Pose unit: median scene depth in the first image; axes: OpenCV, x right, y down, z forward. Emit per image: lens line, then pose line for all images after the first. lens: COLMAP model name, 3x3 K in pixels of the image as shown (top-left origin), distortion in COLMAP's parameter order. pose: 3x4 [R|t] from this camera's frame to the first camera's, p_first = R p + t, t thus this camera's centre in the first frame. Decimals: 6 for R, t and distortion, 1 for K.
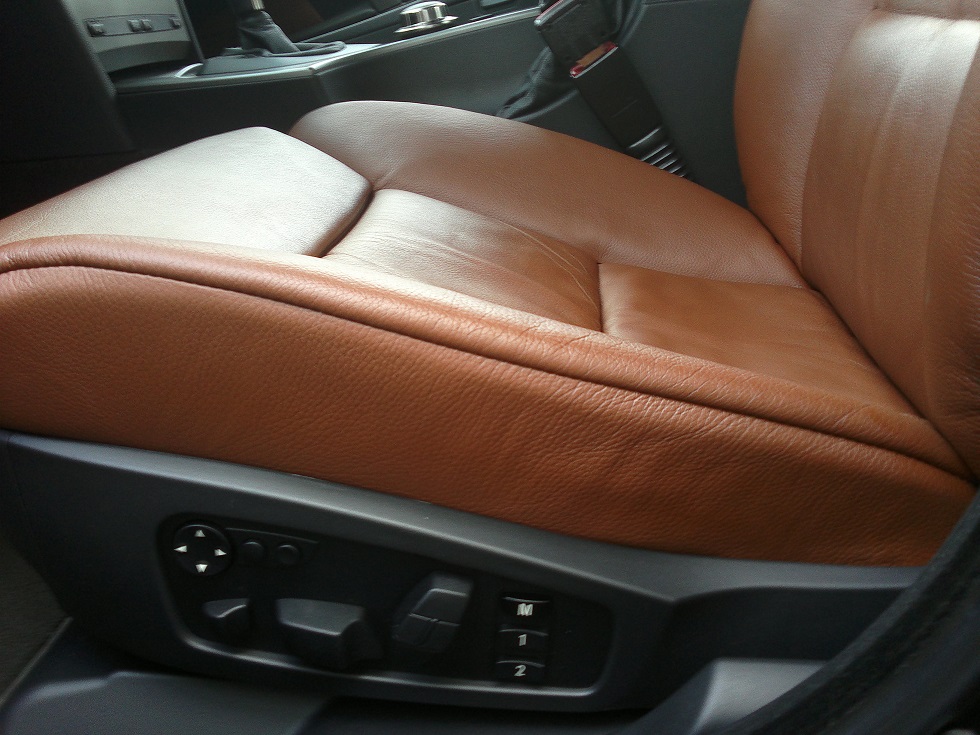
lens RADIAL K [[963.3, 0, 490.0], [0, 963.3, 367.5], [0, 0, 1]] dist [0.013762, -0.027703]
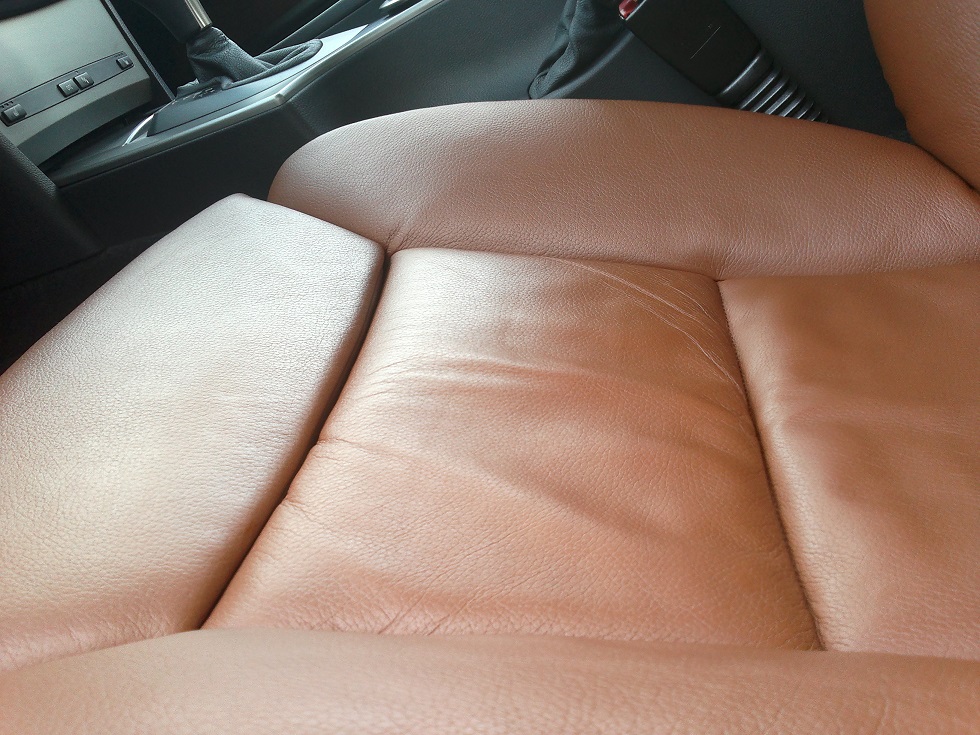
lens RADIAL K [[963.3, 0, 490.0], [0, 963.3, 367.5], [0, 0, 1]] dist [0.013762, -0.027703]
pose [[0.966545, -0.219343, -0.132963, 0.028387], [0.231622, 0.969078, 0.085082, -0.131365], [0.110189, -0.113032, 0.987462, 0.251398]]
